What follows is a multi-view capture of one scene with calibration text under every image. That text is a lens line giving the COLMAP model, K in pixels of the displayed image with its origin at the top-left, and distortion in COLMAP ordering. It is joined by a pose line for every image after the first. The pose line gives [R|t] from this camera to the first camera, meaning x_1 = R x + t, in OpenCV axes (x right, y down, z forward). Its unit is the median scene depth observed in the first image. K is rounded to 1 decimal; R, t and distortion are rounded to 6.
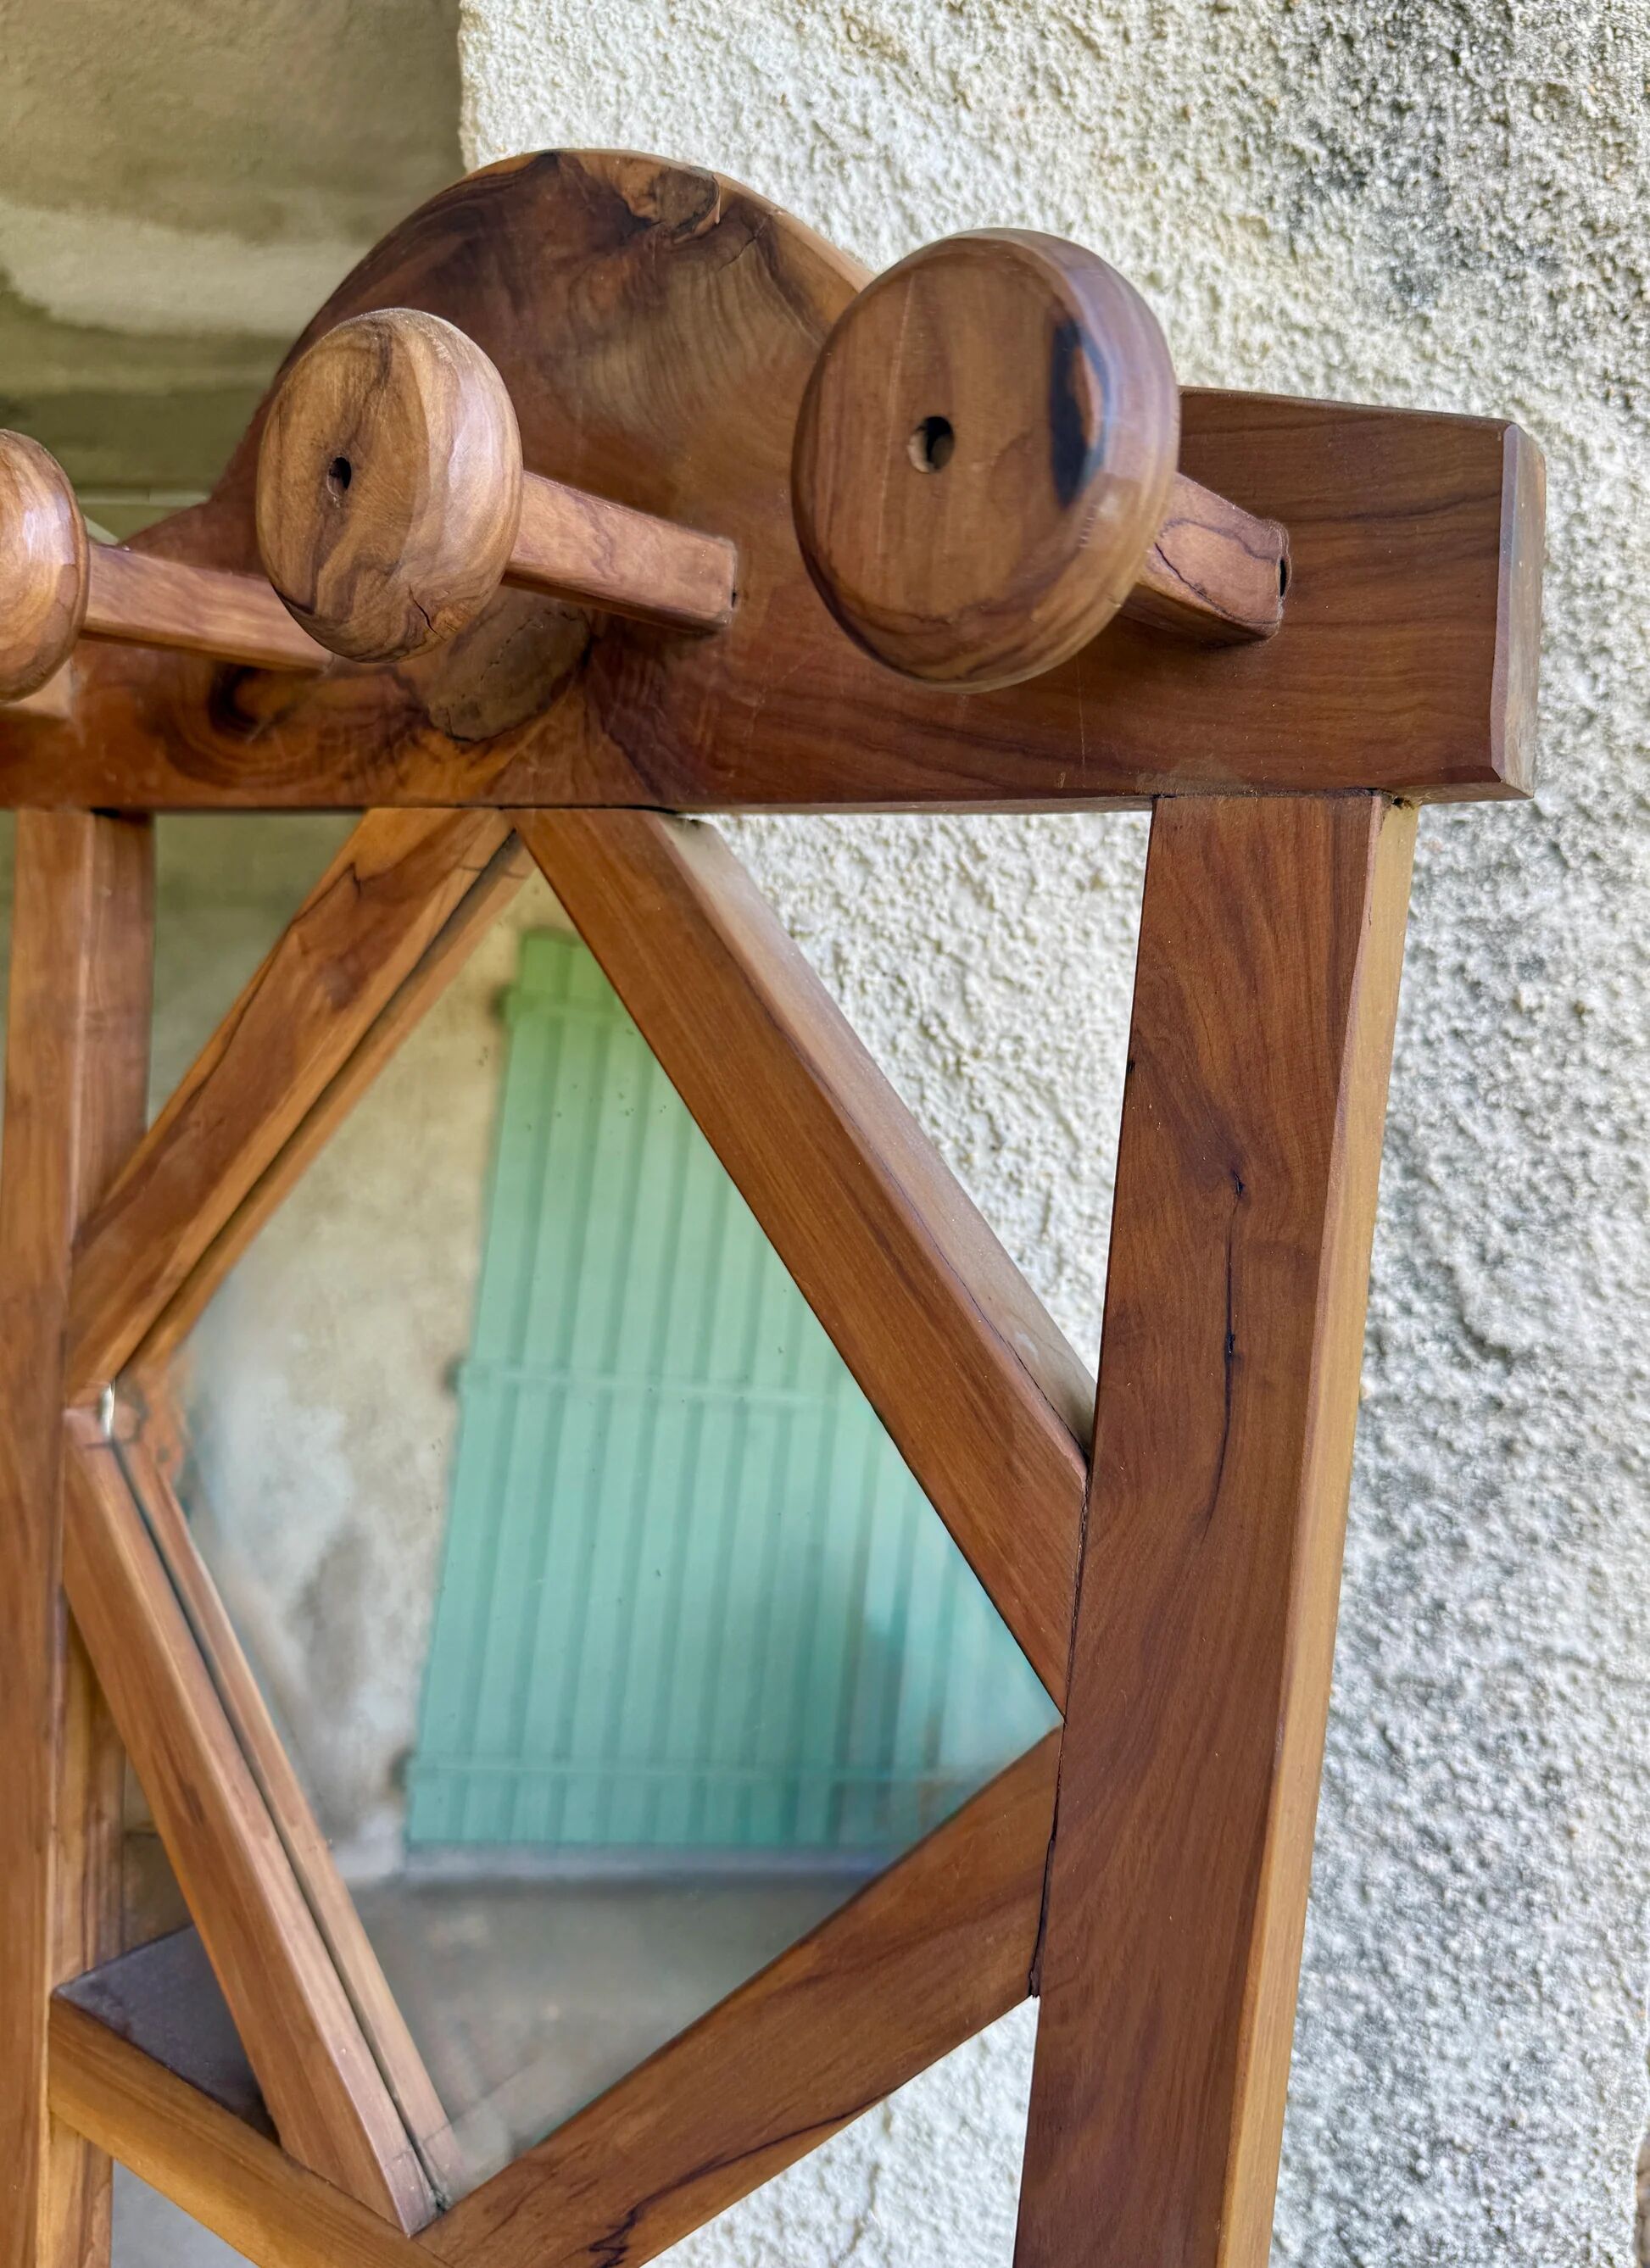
lens RADIAL K [[1755.4, 0, 860.9], [0, 1755.4, 1105.6], [0, 0, 1]] dist [0.033593, -0.085566]
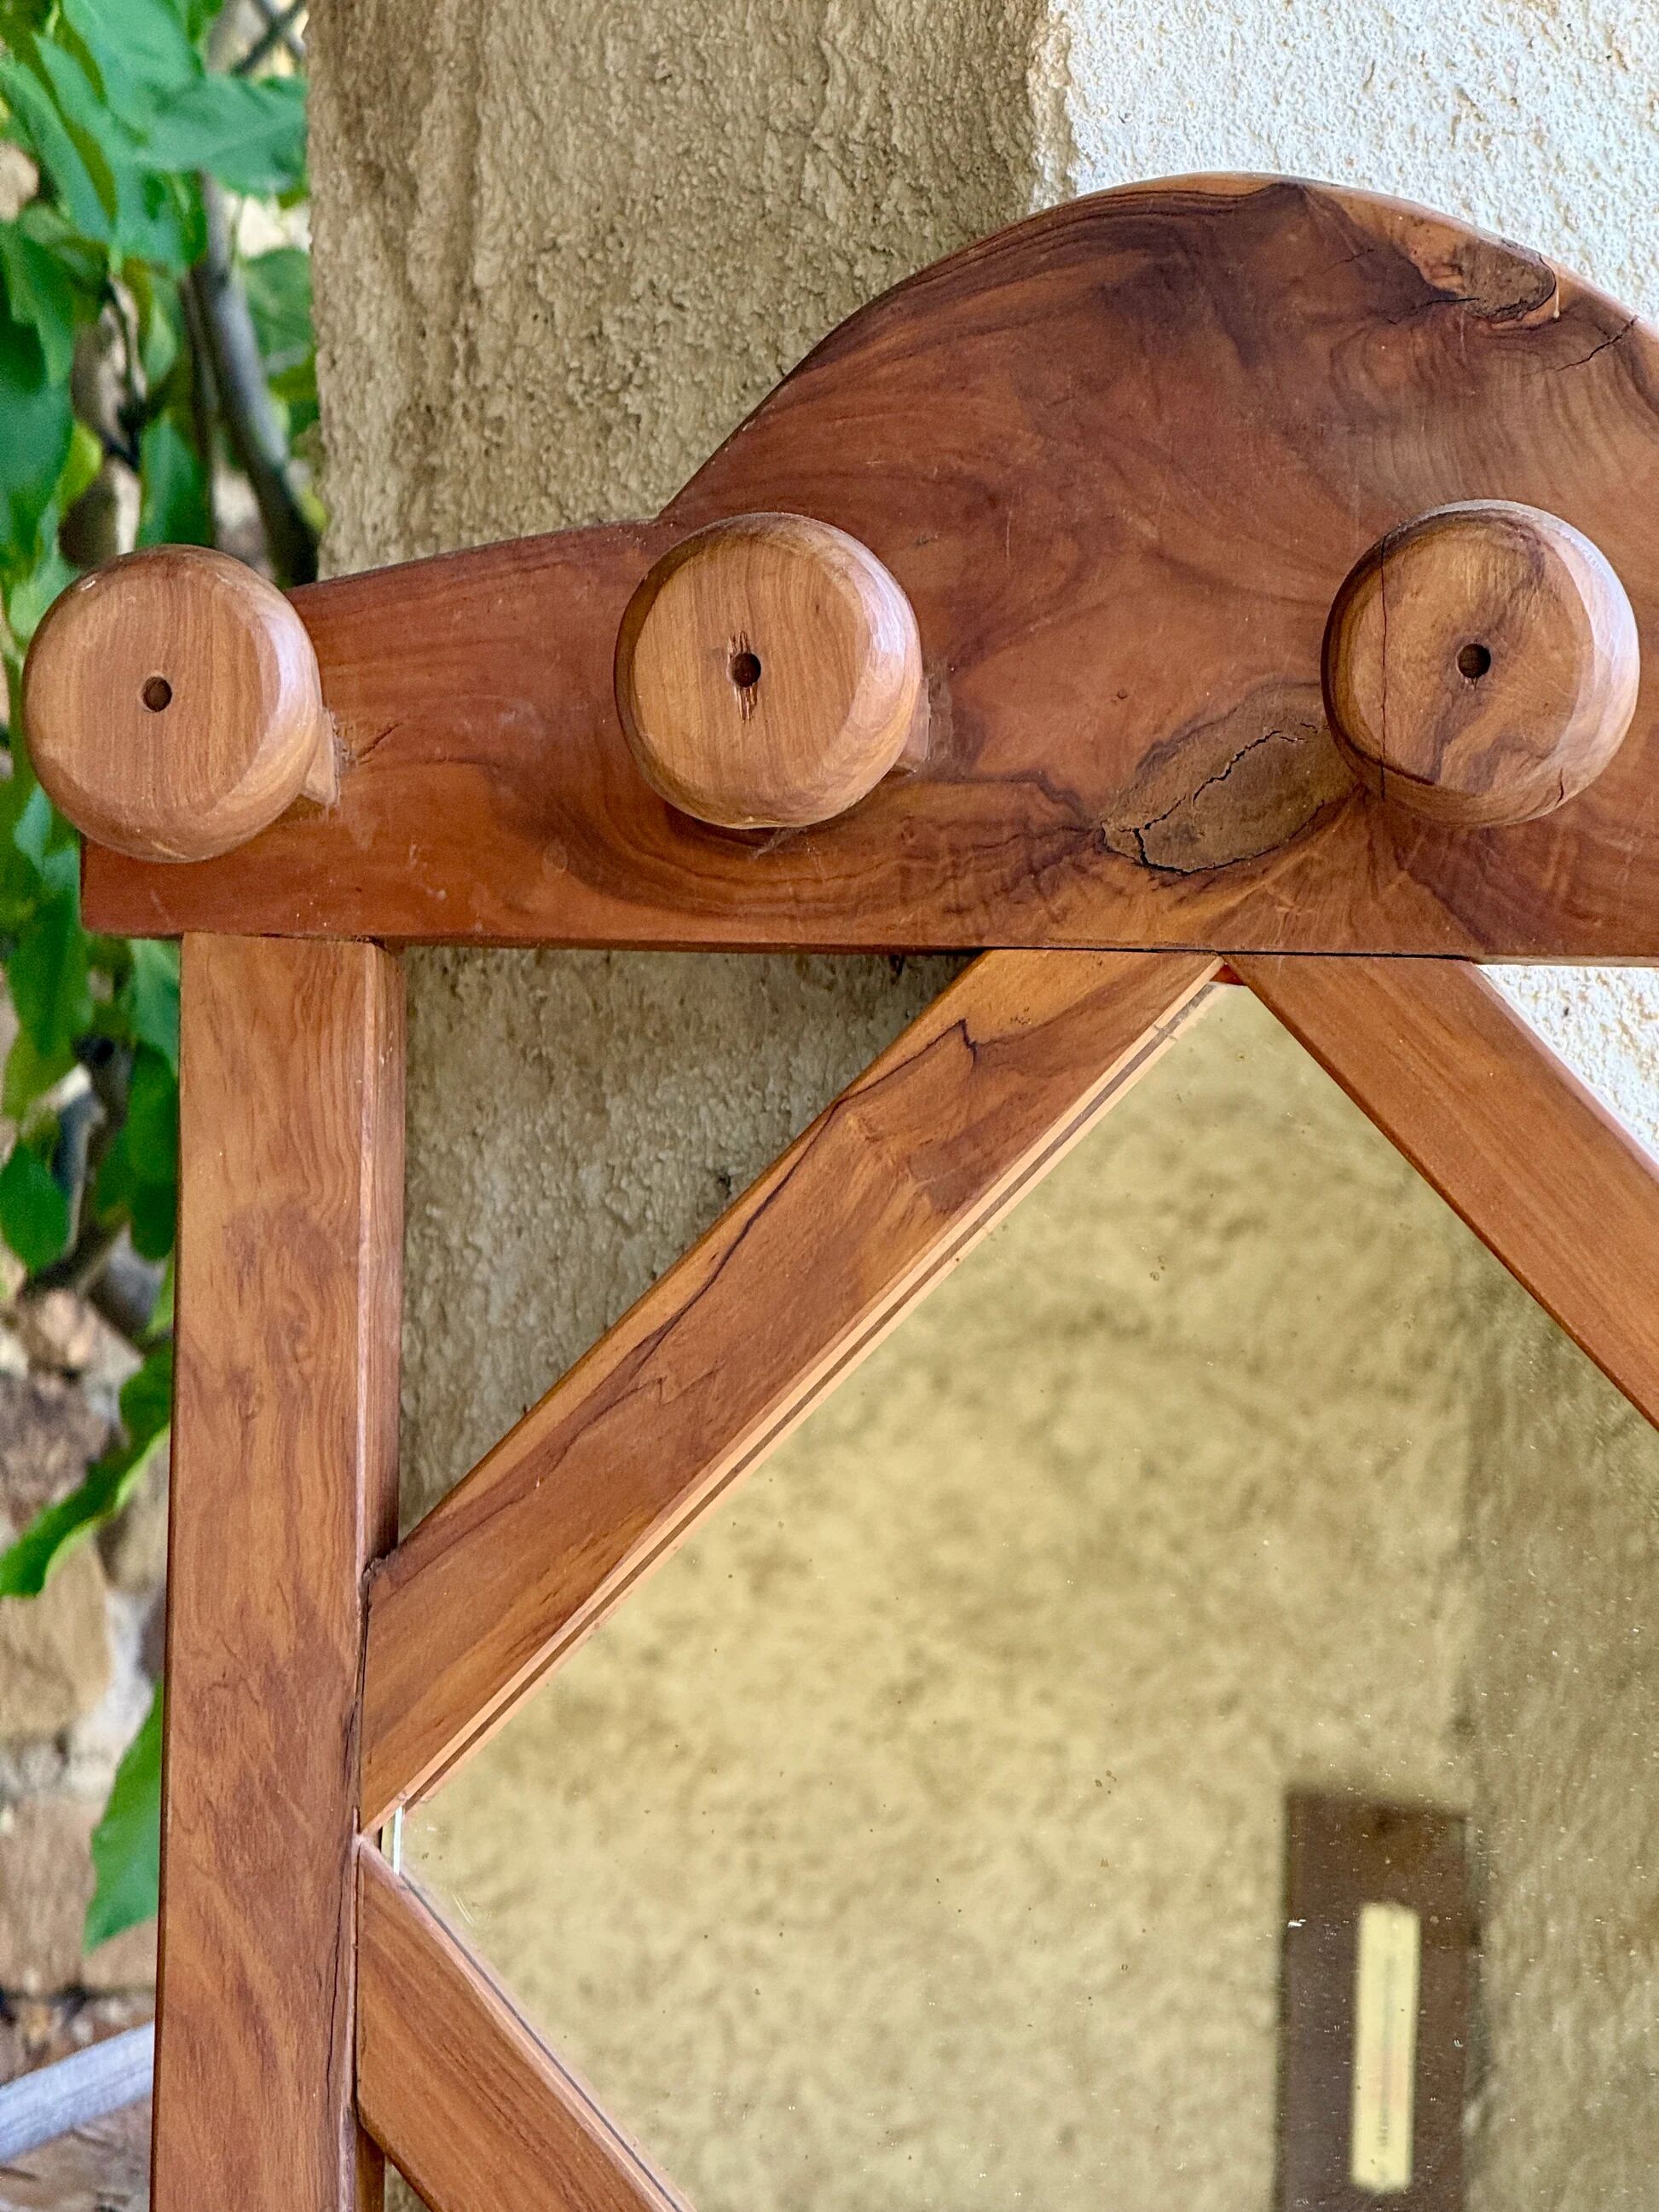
lens RADIAL K [[7884.5, 0, 829.5], [0, 7884.5, 1106.0], [0, 0, 1]] dist [0.230546, 0.020600]
pose [[0.939650, 0.004255, 0.342112, -1.443642], [0.038814, 0.992141, -0.118949, 0.289977], [-0.339930, 0.125049, 0.932100, -2.064480]]
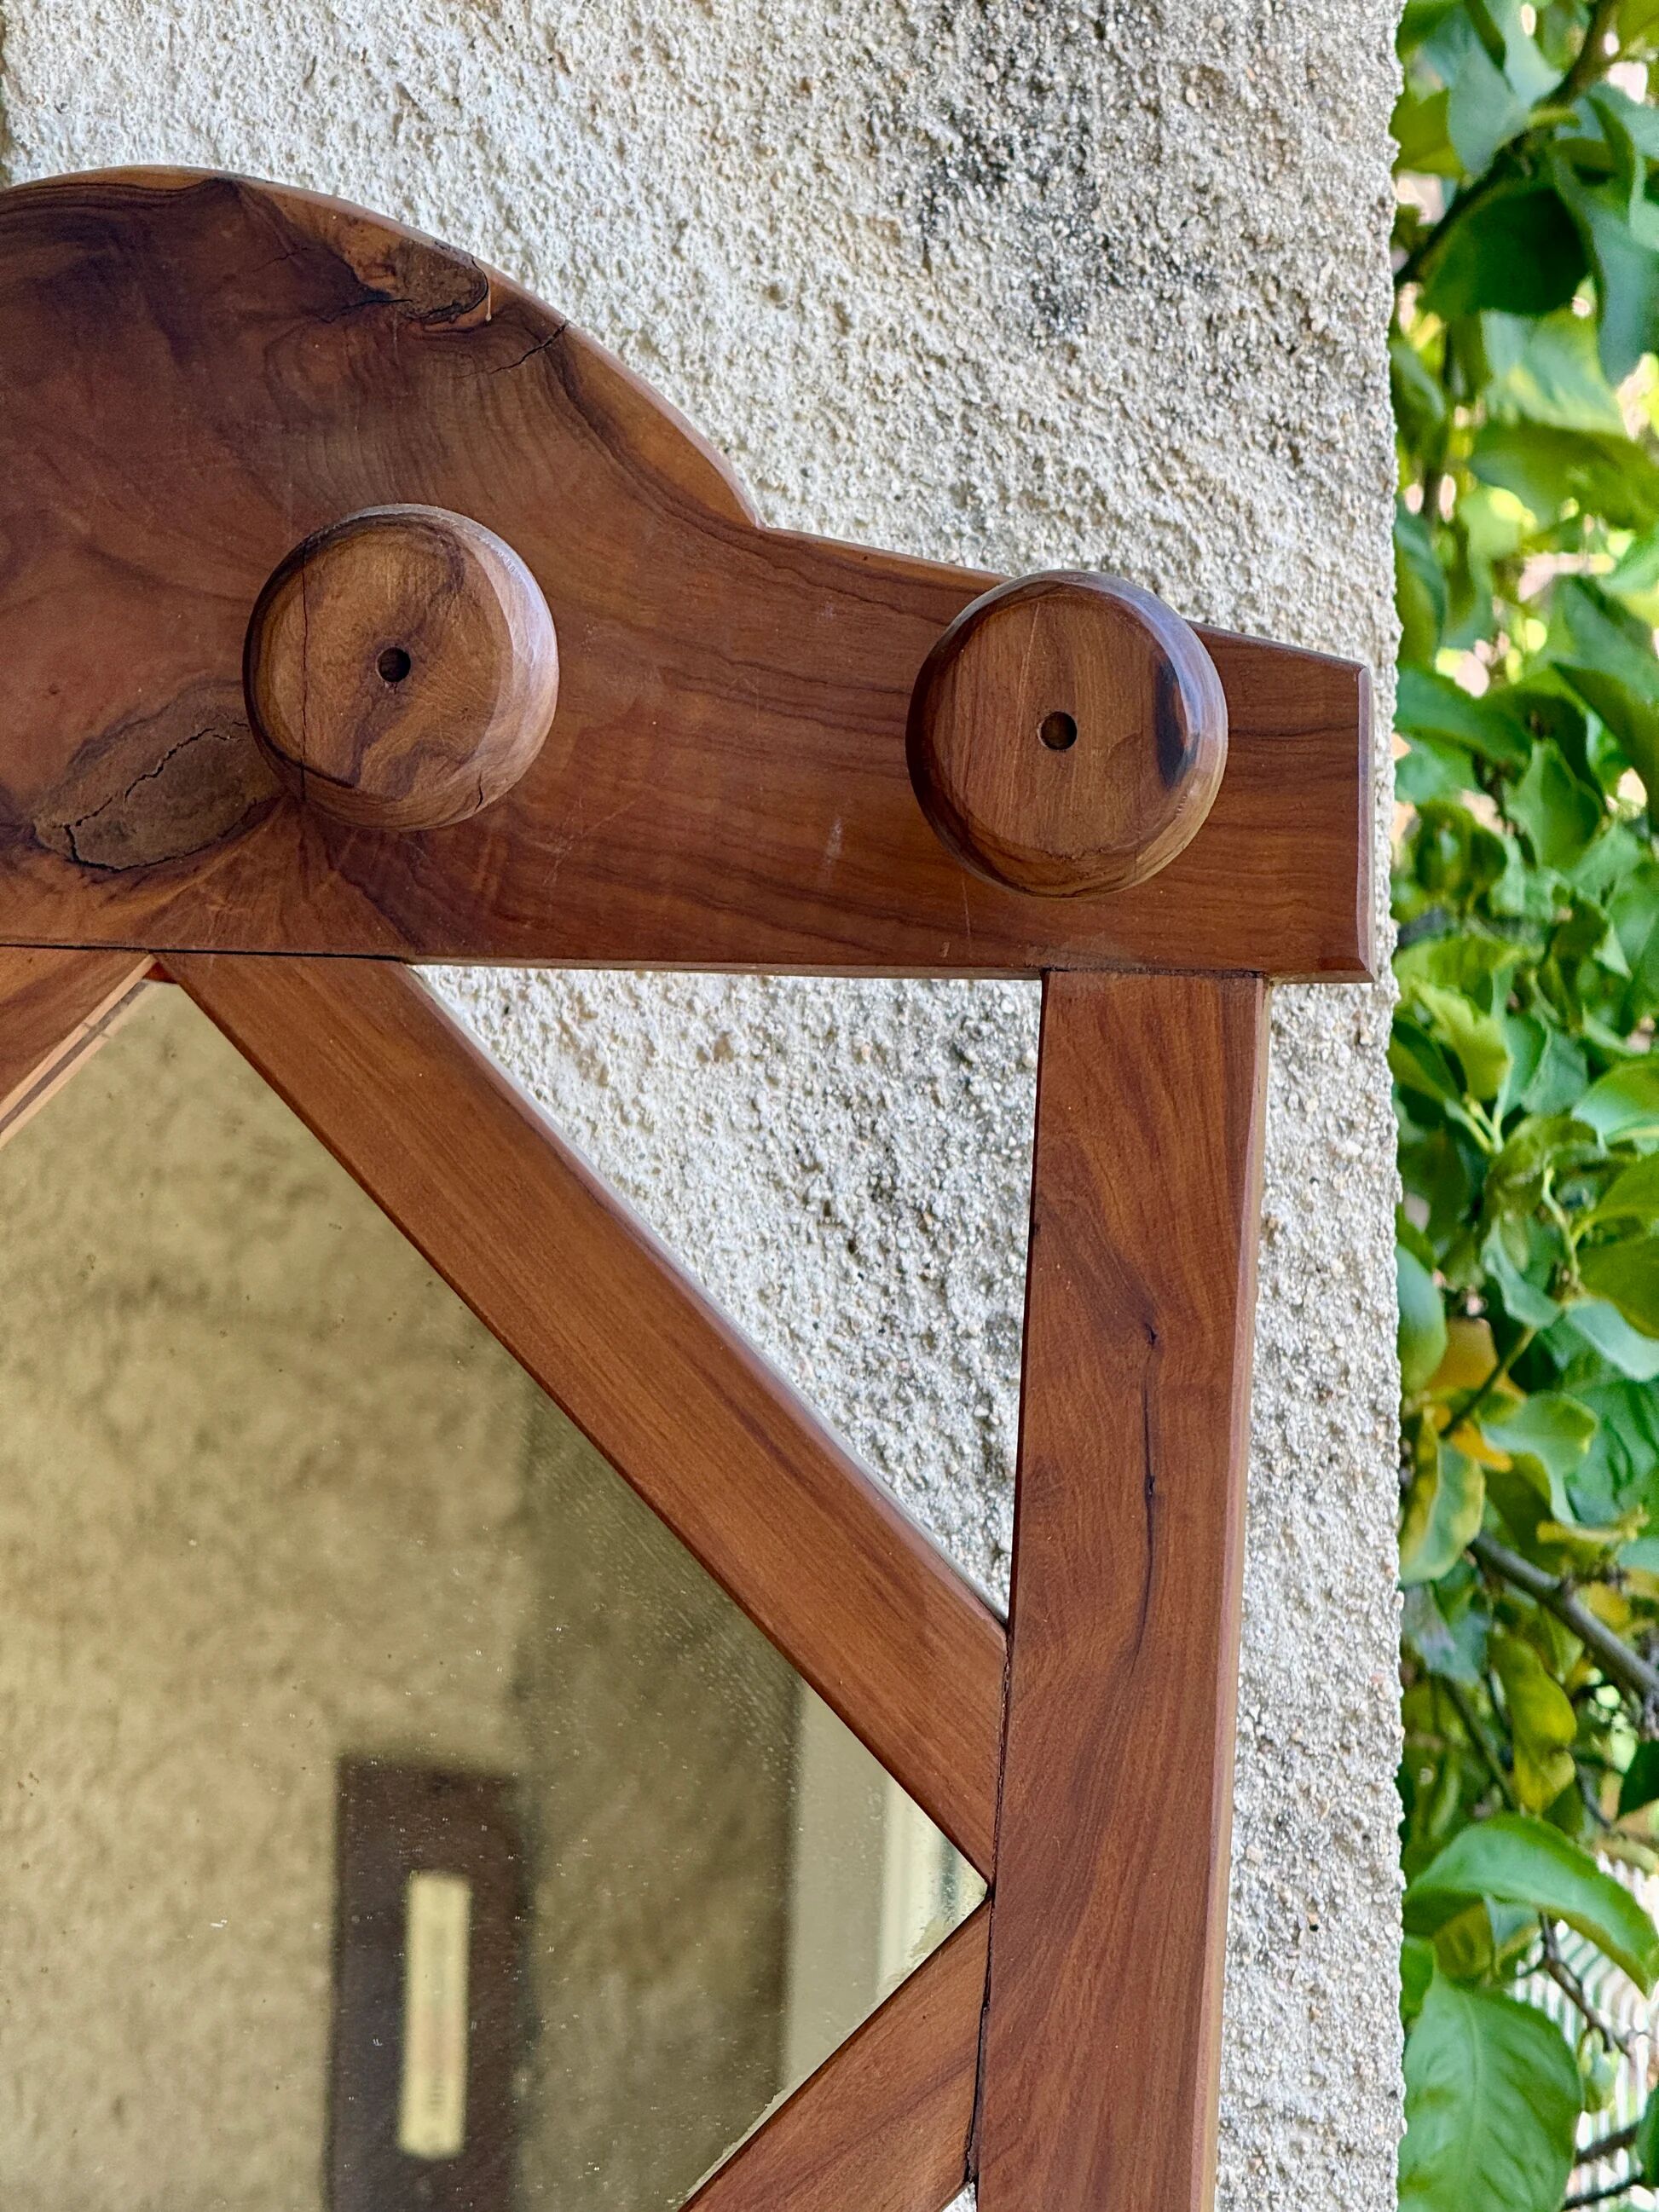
lens RADIAL K [[7884.5, 0, 829.5], [0, 7884.5, 1106.0], [0, 0, 1]] dist [0.230546, 0.020600]
pose [[0.894418, 0.007631, 0.447167, -1.380726], [0.045878, 0.993014, -0.108710, 0.275313], [-0.444872, 0.117748, 0.887820, -2.090835]]
